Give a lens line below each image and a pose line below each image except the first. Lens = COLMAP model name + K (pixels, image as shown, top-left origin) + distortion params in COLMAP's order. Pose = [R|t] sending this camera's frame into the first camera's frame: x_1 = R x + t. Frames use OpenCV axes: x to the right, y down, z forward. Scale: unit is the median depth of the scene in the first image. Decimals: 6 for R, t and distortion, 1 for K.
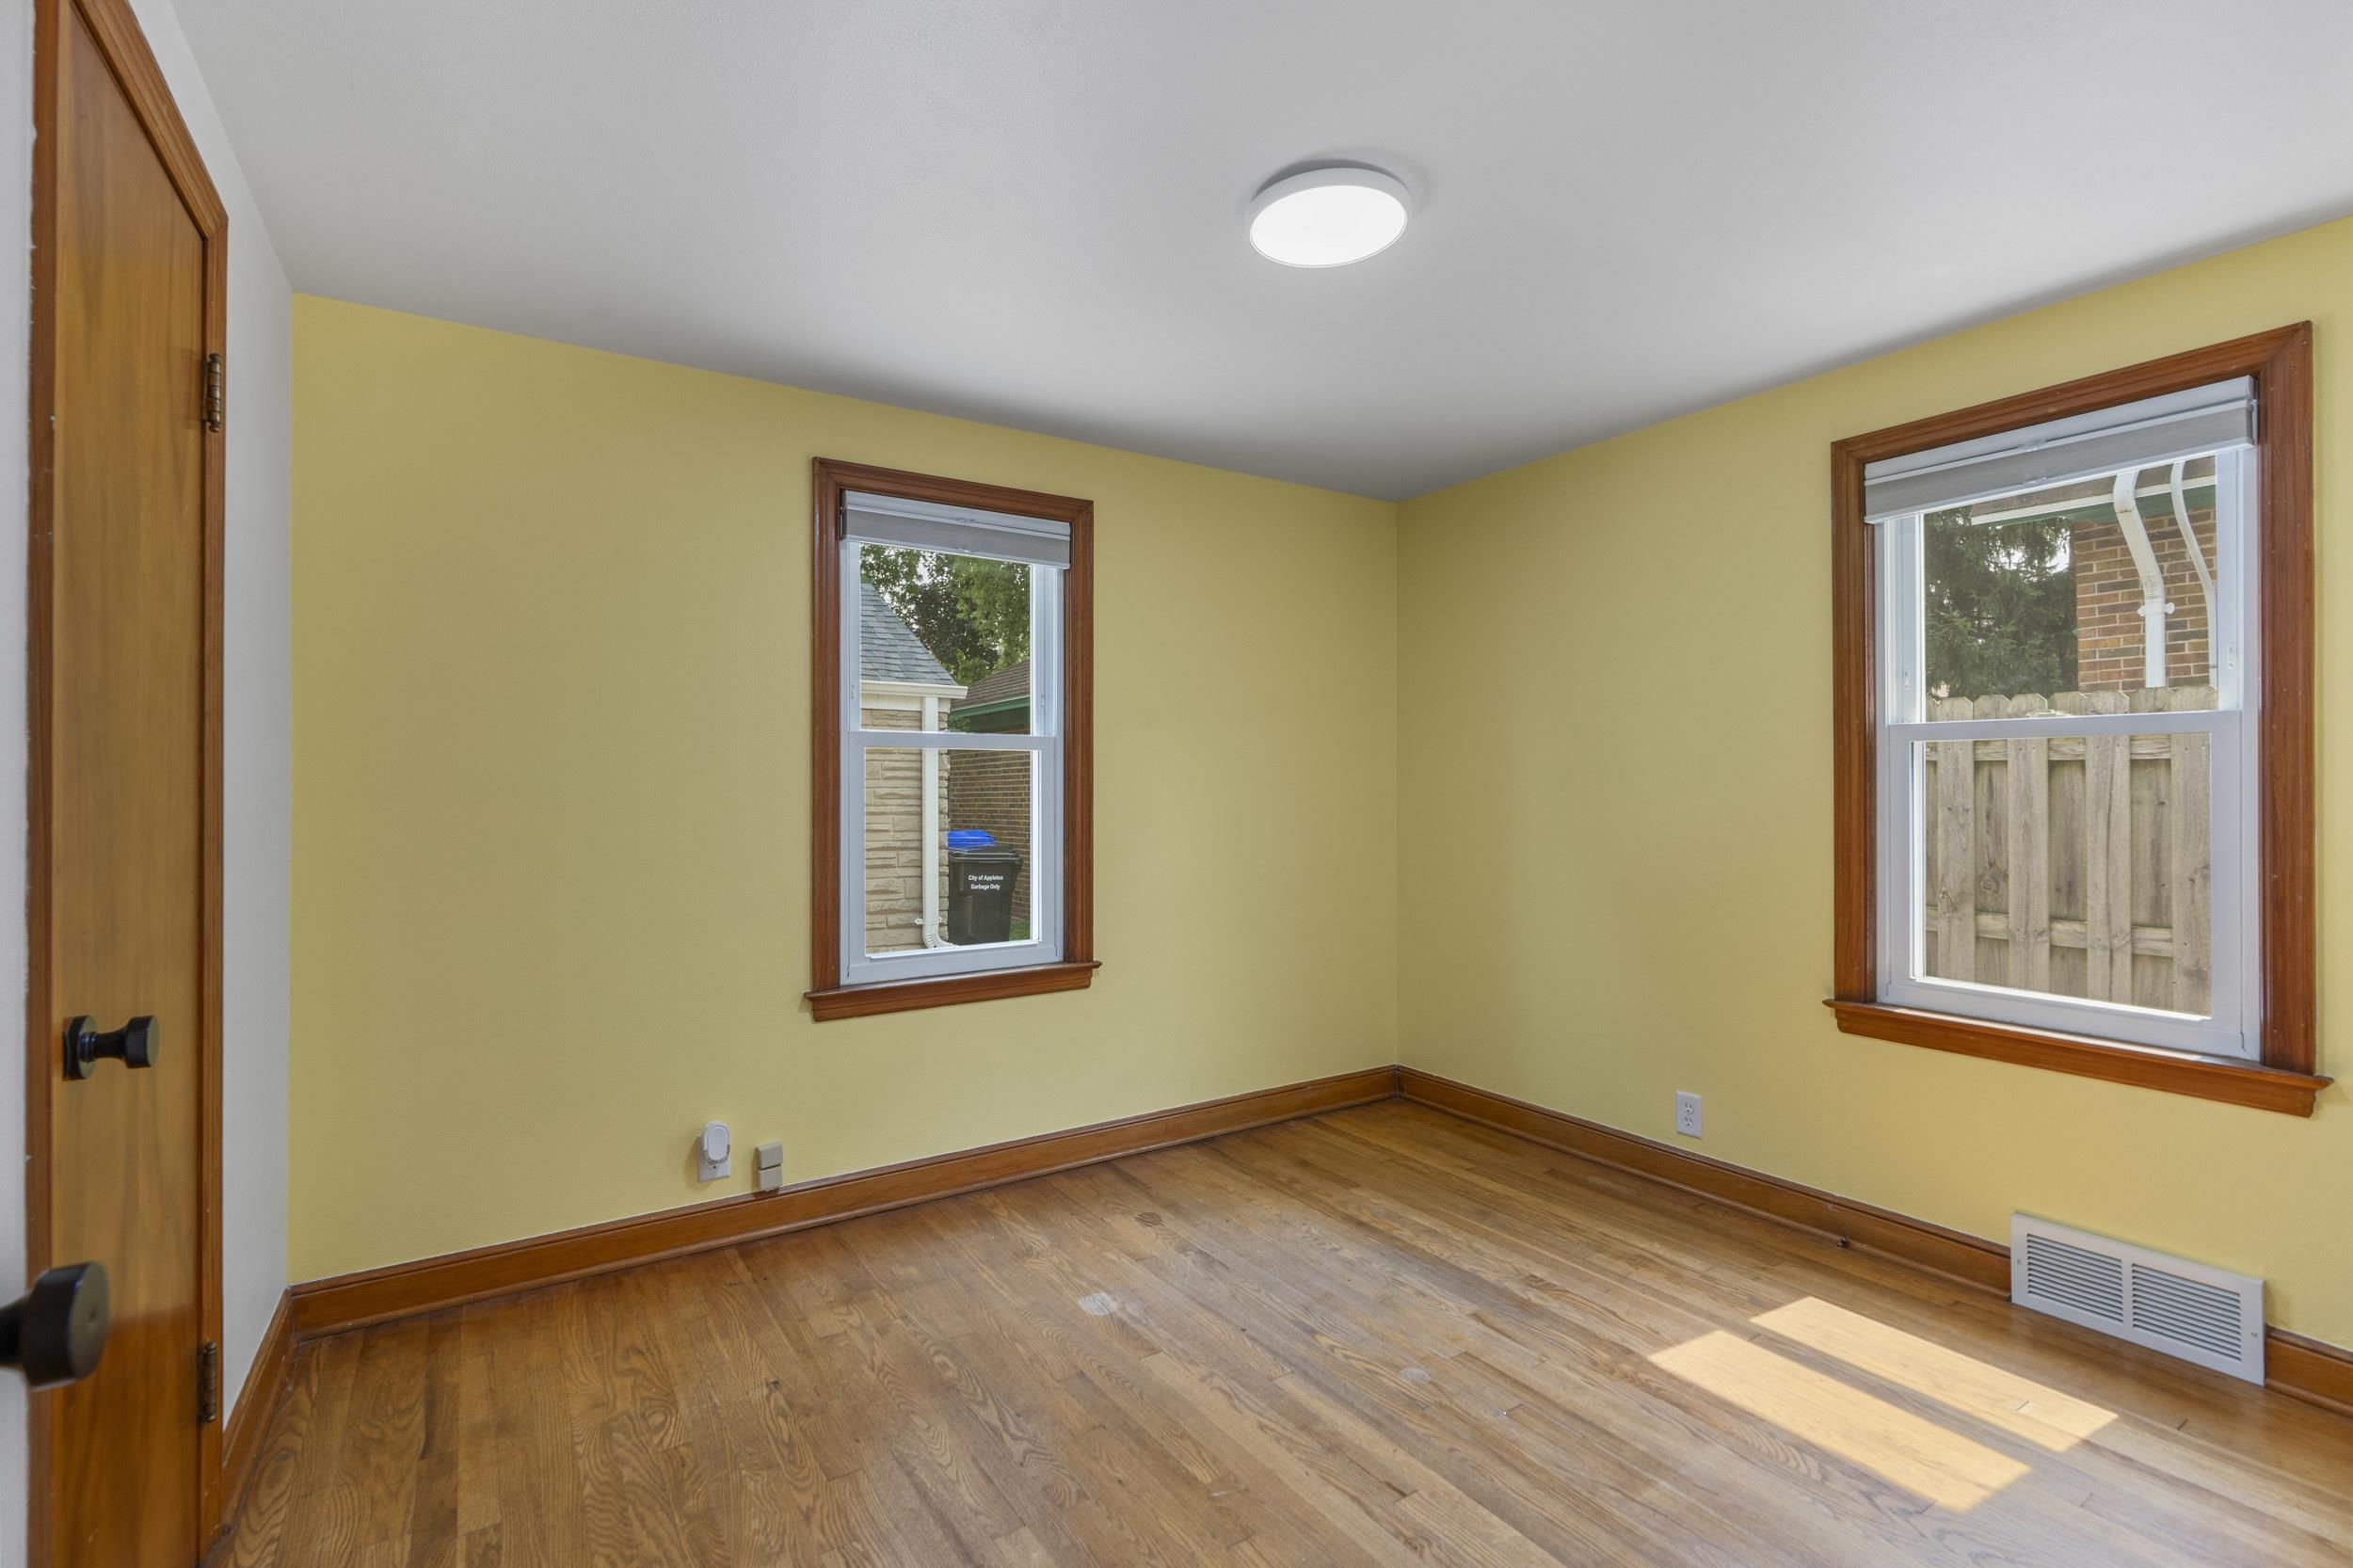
lens RADIAL K [[1072.8, 0, 1175.7], [0, 1072.8, 784.4], [0, 0, 1]] dist [-0.005121, -0.000146]
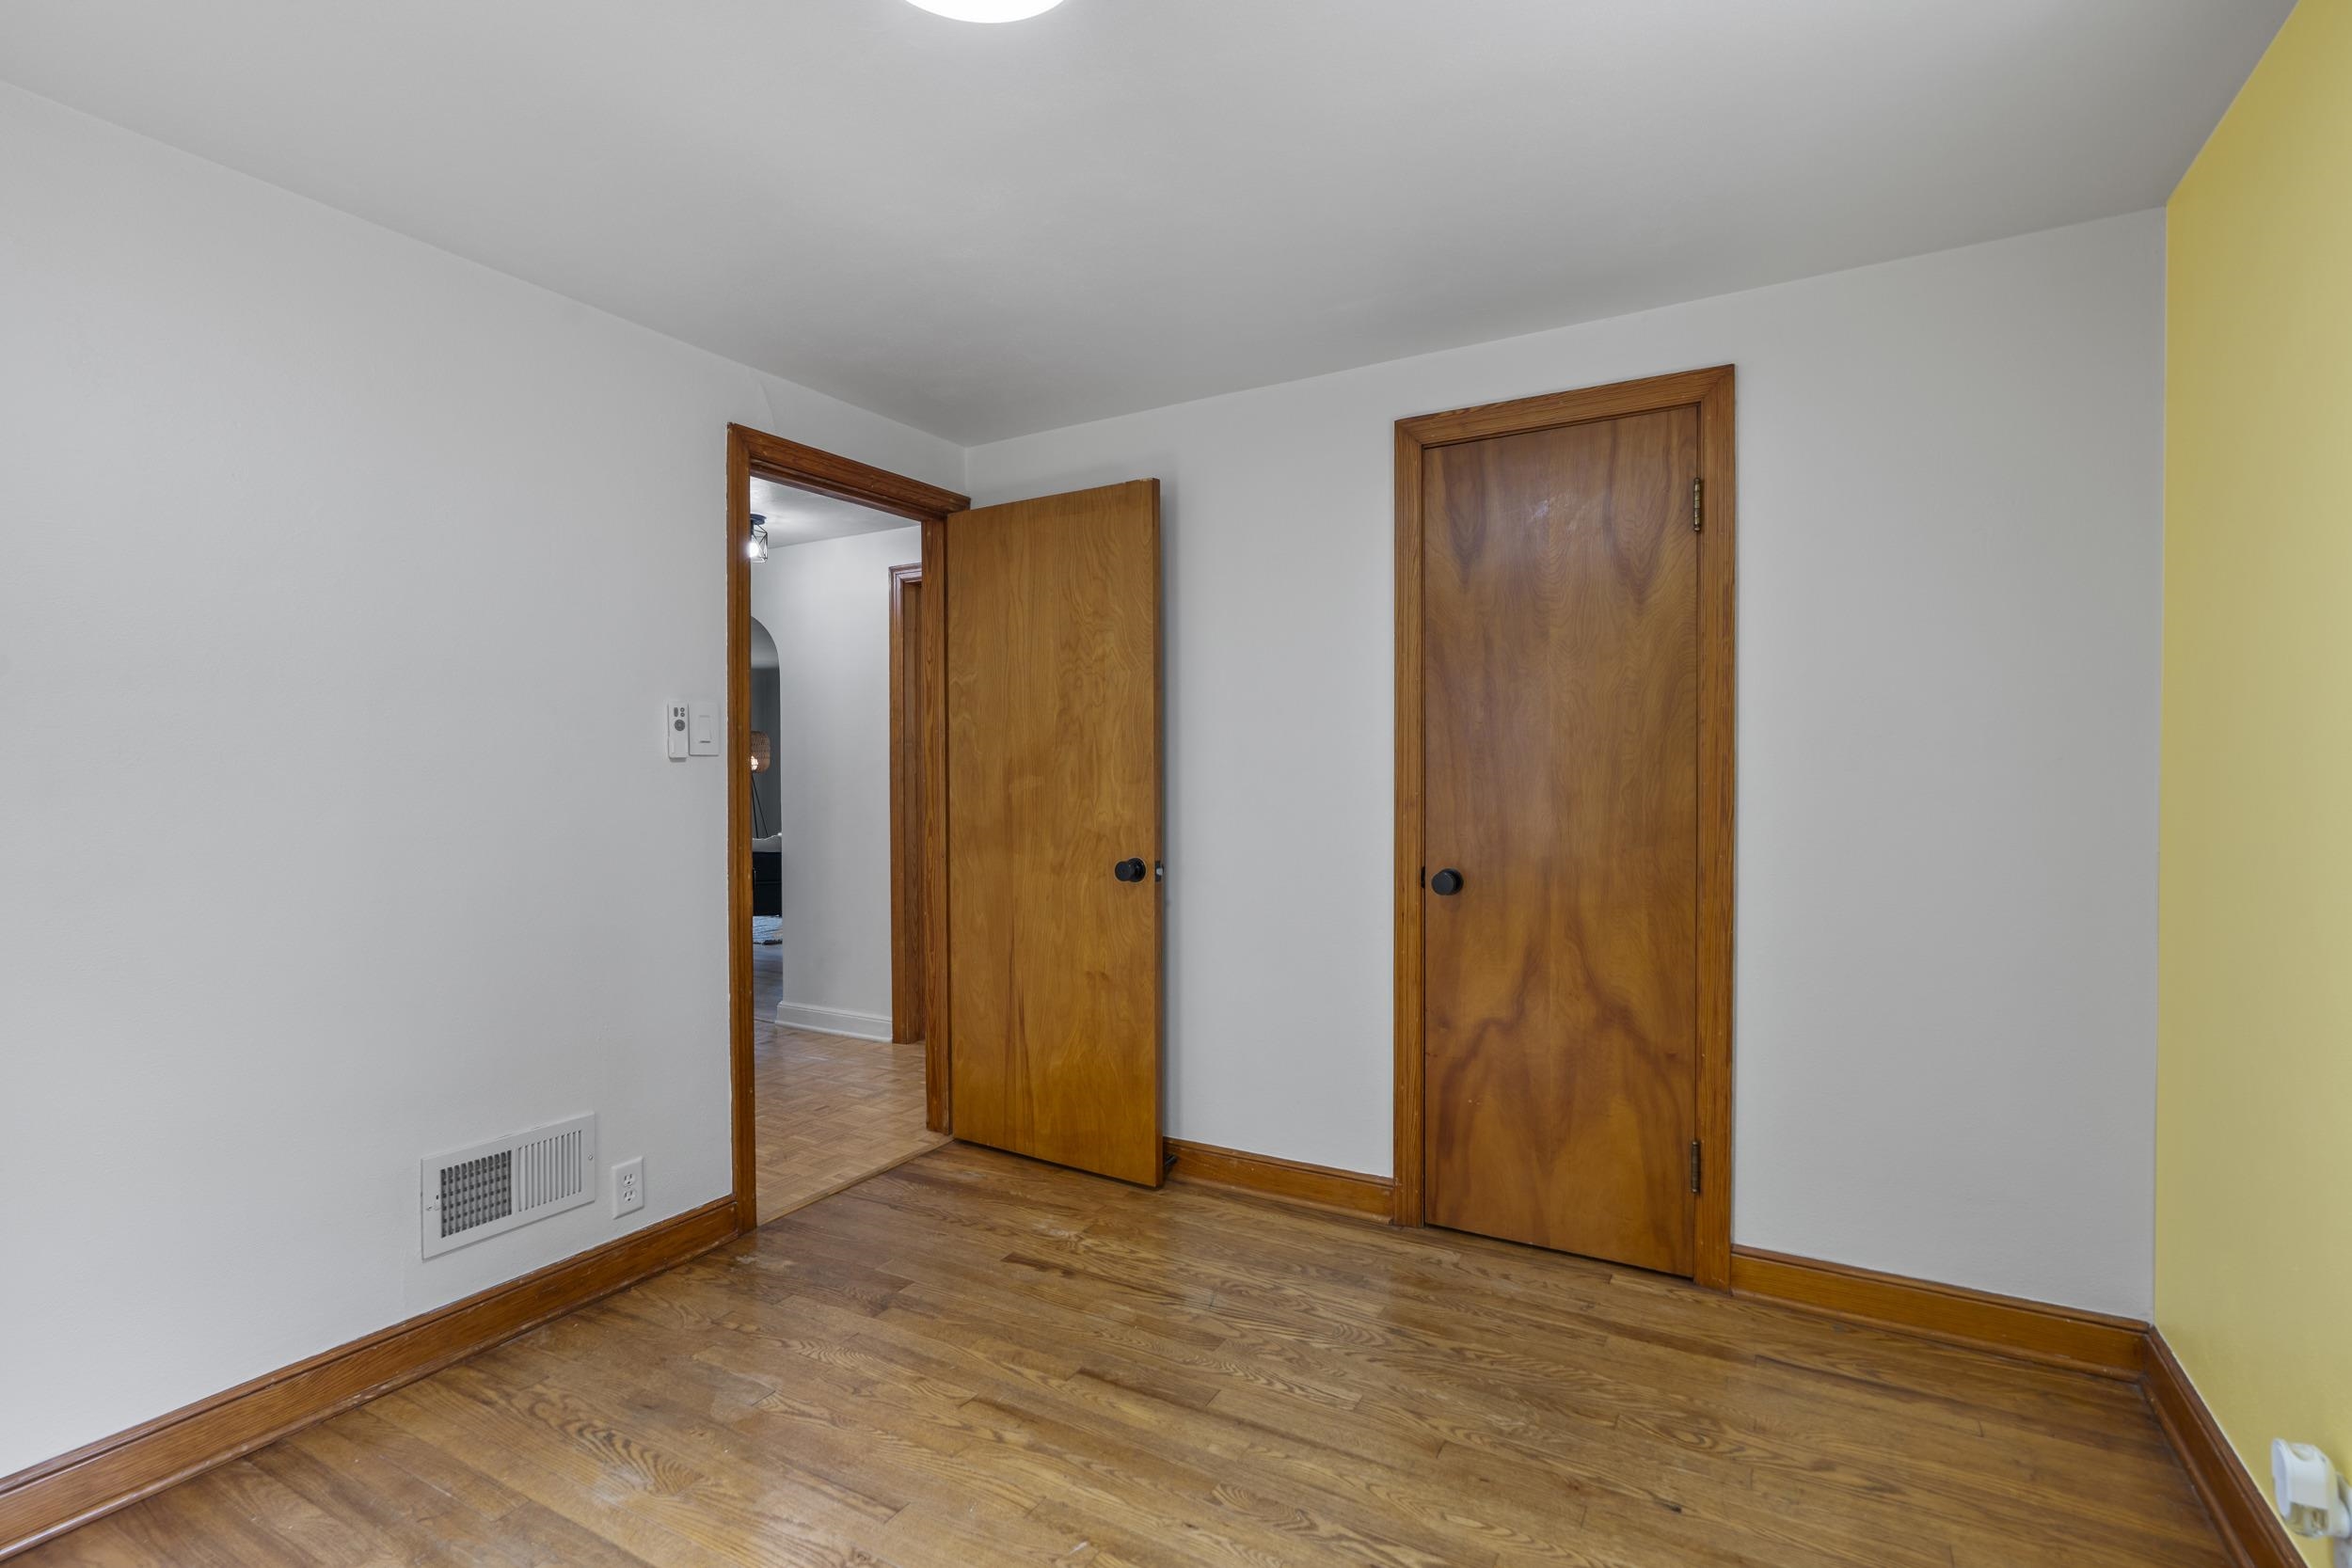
lens RADIAL K [[1072.3, 0, 1181.2], [0, 1072.3, 780.2], [0, 0, 1]] dist [-0.005121, -0.000146]
pose [[-0.888960, 0.011844, -0.457832, 0.370935], [0.010404, 0.999930, 0.005666, 0.011826], [0.457867, 0.000273, -0.889021, 1.844874]]
